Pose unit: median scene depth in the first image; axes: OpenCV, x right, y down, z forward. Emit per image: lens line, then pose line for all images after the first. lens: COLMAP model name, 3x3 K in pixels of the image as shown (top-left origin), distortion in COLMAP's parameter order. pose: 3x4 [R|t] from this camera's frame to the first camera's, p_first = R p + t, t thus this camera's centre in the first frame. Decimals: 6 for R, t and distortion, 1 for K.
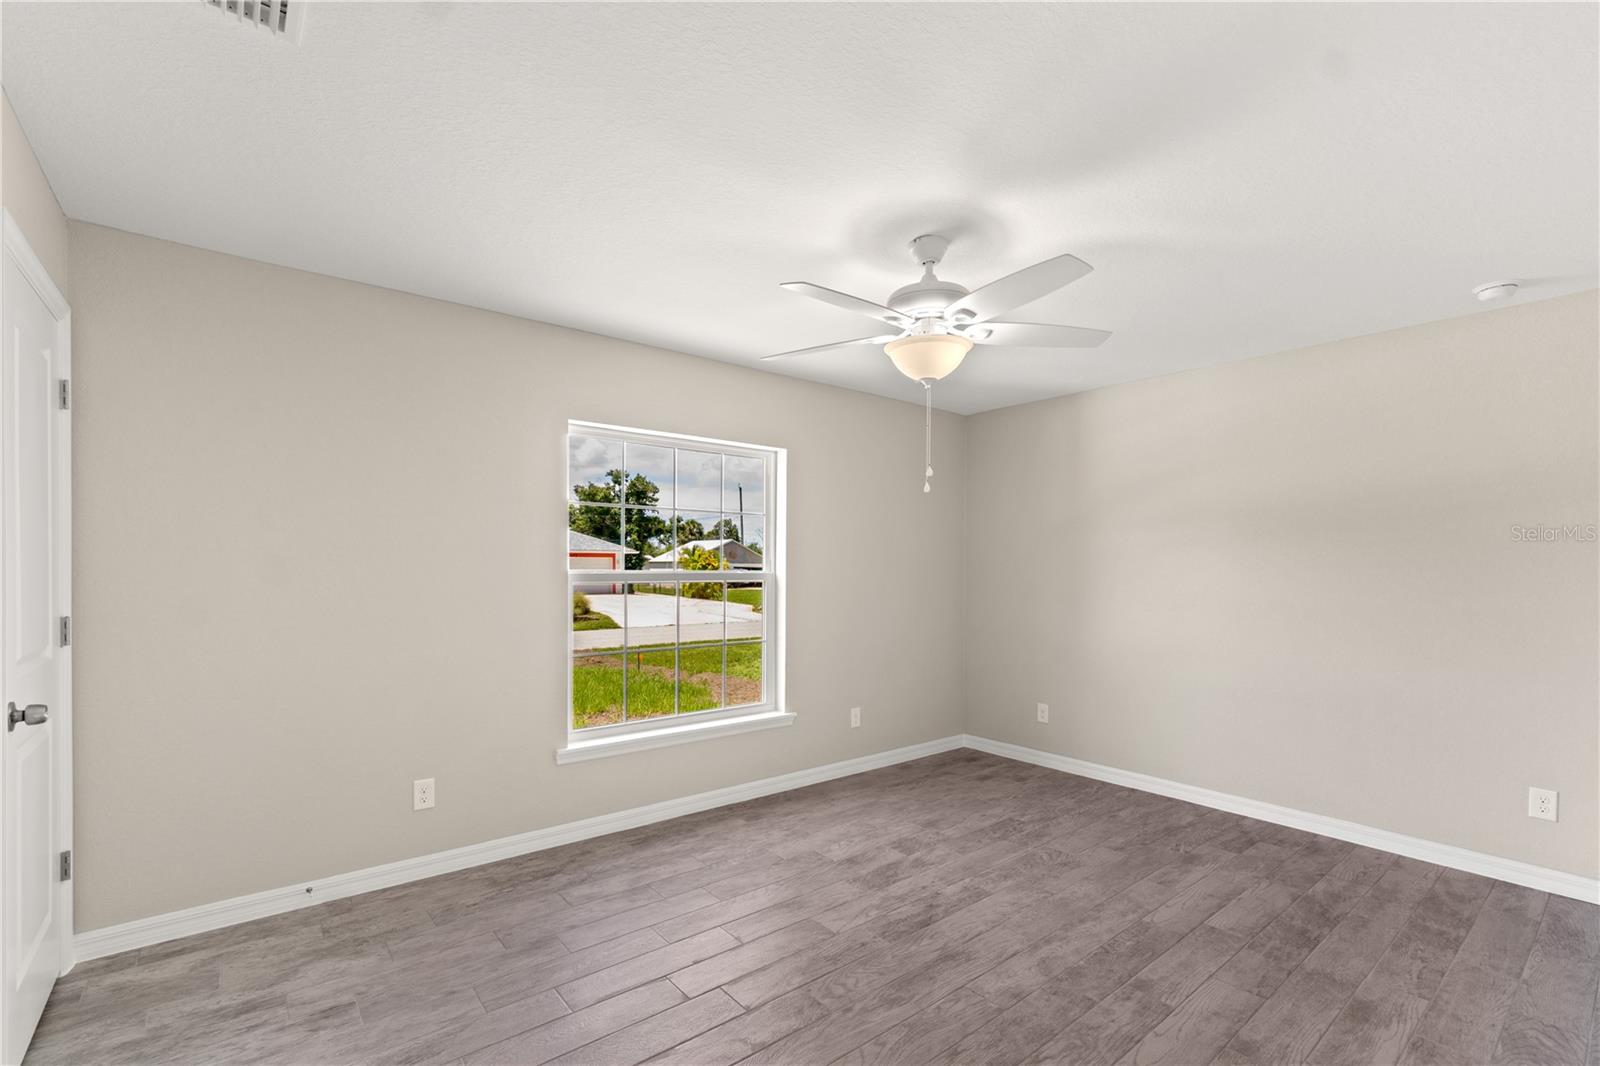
lens RADIAL K [[683.5, 0, 804.2], [0, 683.5, 586.1], [0, 0, 1]] dist [-0.004661, 0.002393]
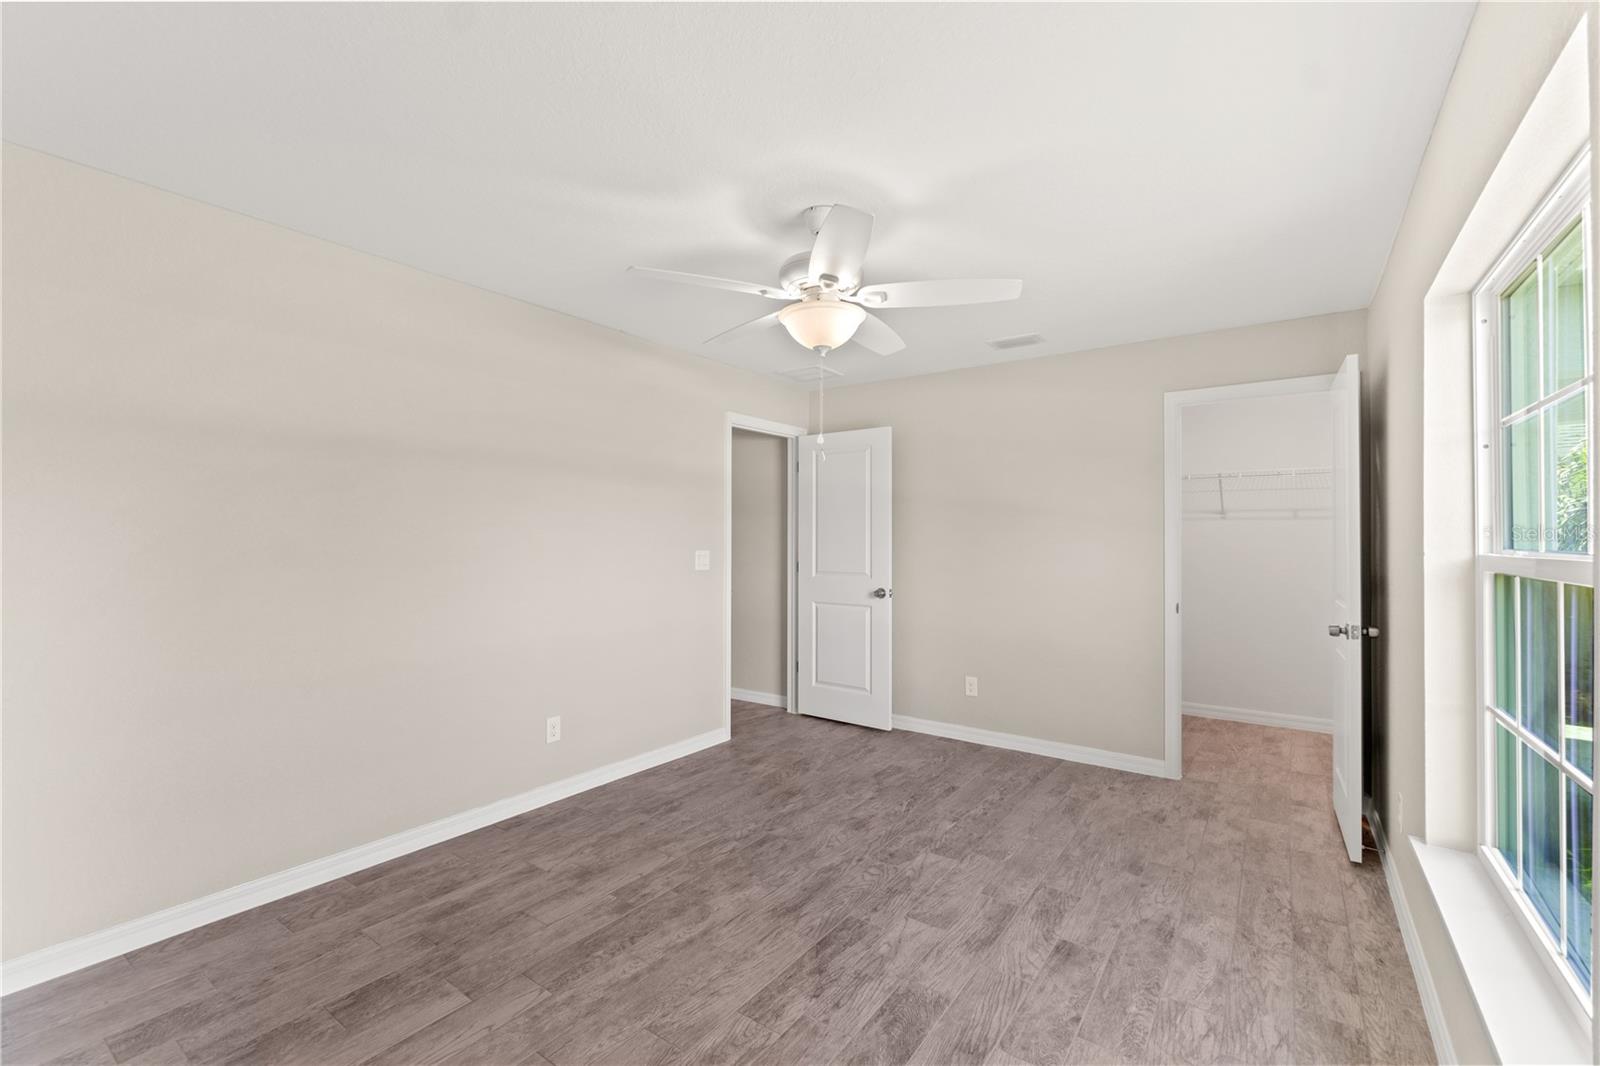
lens RADIAL K [[683.5, 0, 805.2], [0, 683.5, 532.2], [0, 0, 1]] dist [-0.004661, 0.002393]
pose [[-0.961315, -0.016076, -0.274980, 0.481692], [-0.020754, 0.999685, 0.014110, -0.048745], [0.274667, 0.019271, -0.961346, 1.967382]]
